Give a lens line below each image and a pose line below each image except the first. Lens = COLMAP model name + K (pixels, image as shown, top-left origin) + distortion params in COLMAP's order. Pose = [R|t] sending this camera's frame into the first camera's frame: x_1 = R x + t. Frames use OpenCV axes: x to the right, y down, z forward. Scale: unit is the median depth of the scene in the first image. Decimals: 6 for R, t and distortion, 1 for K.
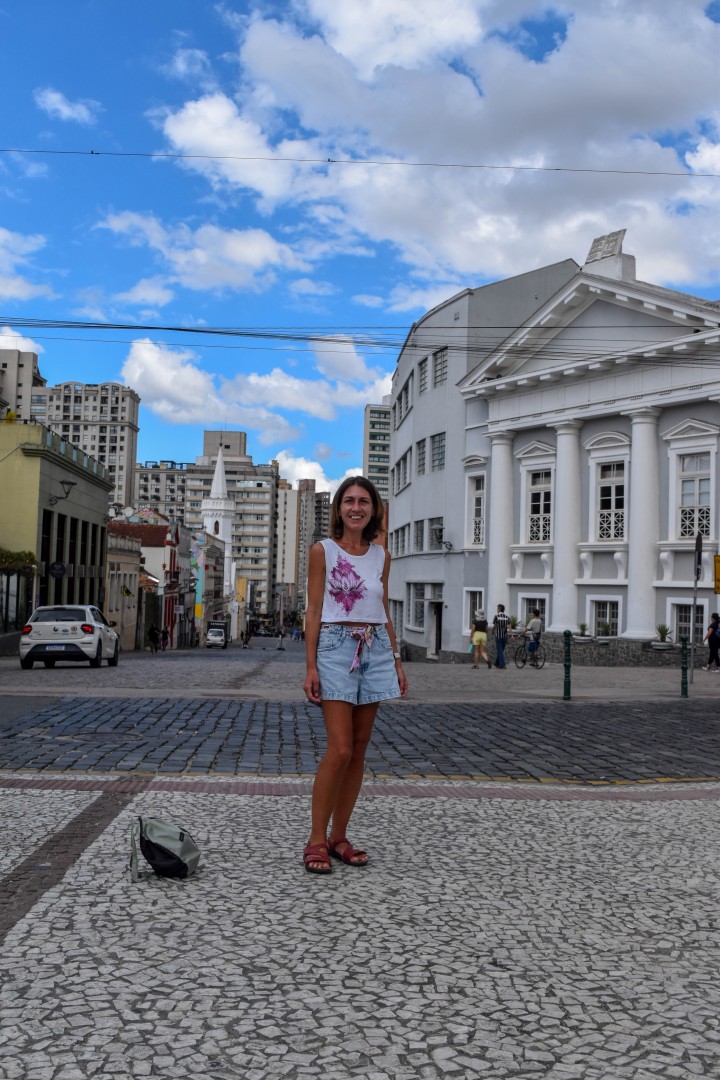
lens RADIAL K [[1105.4, 0, 364.3], [0, 1105.4, 536.3], [0, 0, 1]] dist [-0.061090, 0.000000]
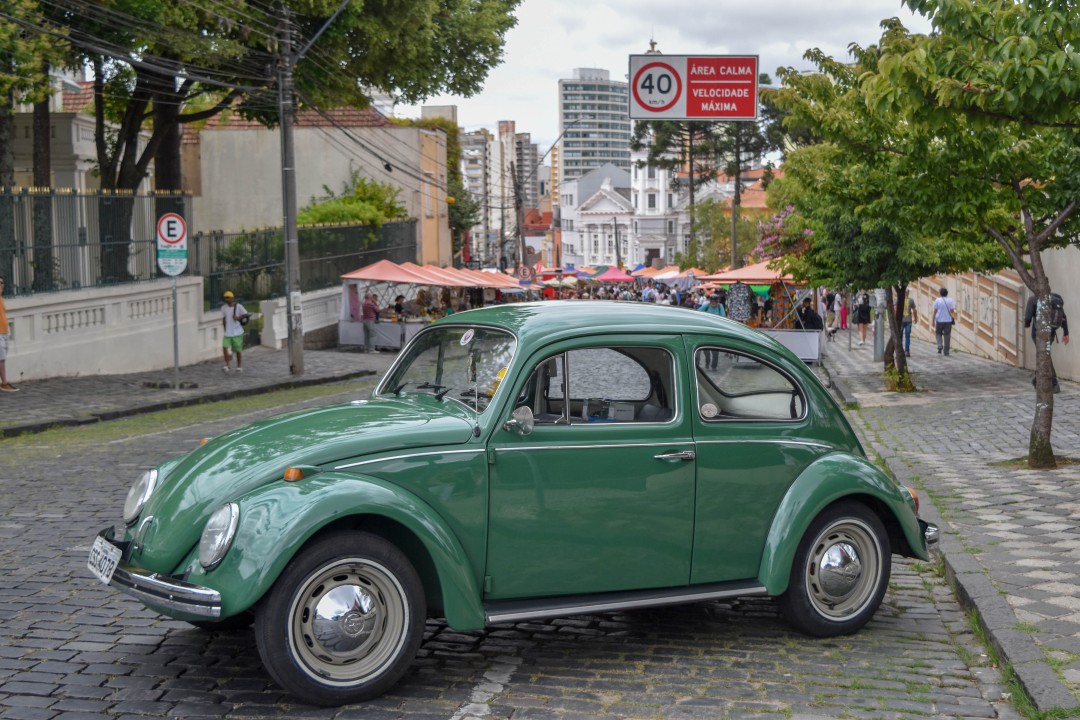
lens RADIAL K [[1422.2, 0, 540.8], [0, 1422.2, 359.2], [0, 0, 1]] dist [-0.017843, 0.000000]
pose [[0.998602, -0.044135, -0.029075, 0.093440], [0.048018, 0.987483, 0.150241, -0.382470], [0.022080, -0.151427, 0.988222, -3.916267]]
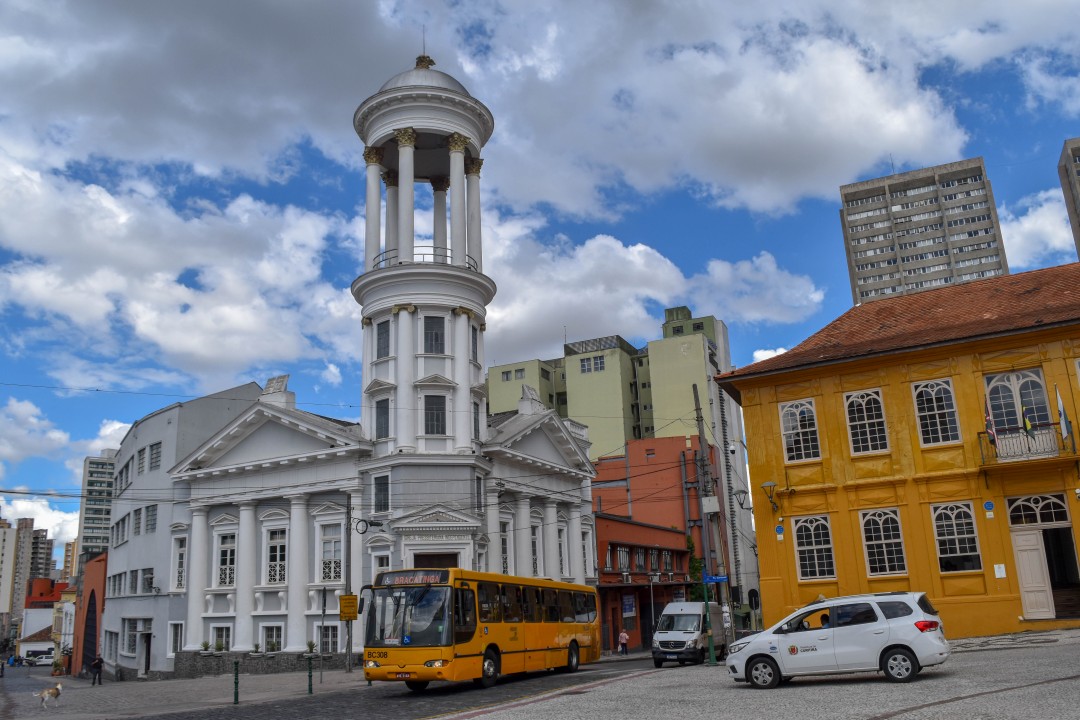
lens RADIAL K [[844.5, 0, 547.1], [0, 844.5, 358.9], [0, 0, 1]] dist [-0.095423, 0.024392]
pose [[0.871264, 0.062380, 0.486834, -0.016836], [0.051525, 0.974785, -0.217115, -0.026557], [-0.488102, 0.214249, 0.846082, -0.156241]]
